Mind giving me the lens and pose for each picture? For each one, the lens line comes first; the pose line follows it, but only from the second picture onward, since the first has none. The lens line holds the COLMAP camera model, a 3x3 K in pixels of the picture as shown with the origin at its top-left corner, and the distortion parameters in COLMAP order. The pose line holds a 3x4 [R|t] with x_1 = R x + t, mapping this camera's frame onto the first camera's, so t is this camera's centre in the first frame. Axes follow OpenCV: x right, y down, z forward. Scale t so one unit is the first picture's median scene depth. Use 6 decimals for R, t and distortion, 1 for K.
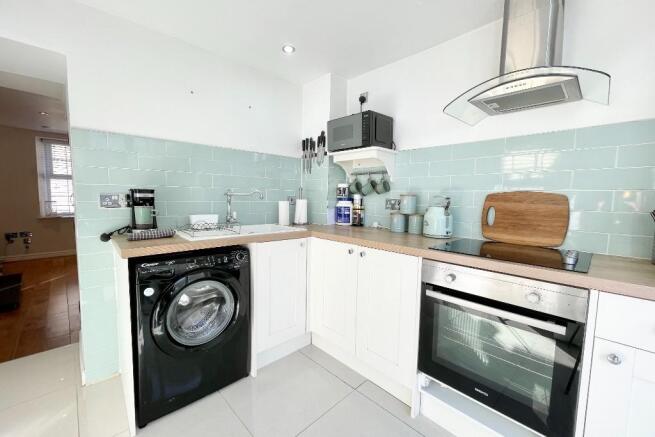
lens RADIAL K [[264.5, 0, 328.8], [0, 264.5, 216.6], [0, 0, 1]] dist [-0.000996, 0.000048]
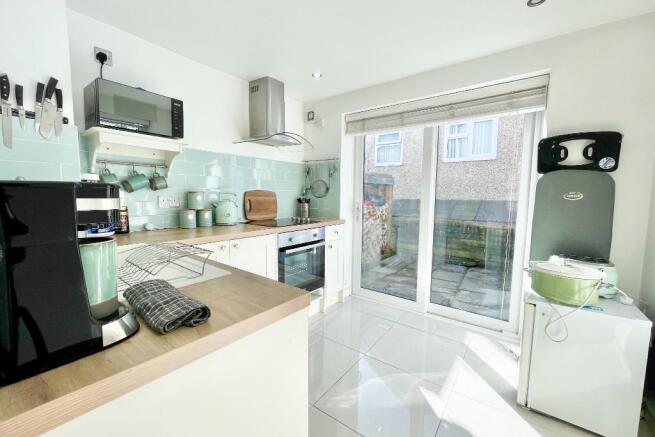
lens RADIAL K [[264.5, 0, 328.7], [0, 264.5, 218.8], [0, 0, 1]] dist [-0.000996, 0.000048]
pose [[-0.153667, -0.105490, 0.982476, -0.848419], [0.063016, 0.991215, 0.116285, -0.064055], [-0.986111, 0.079781, -0.145669, 0.633836]]
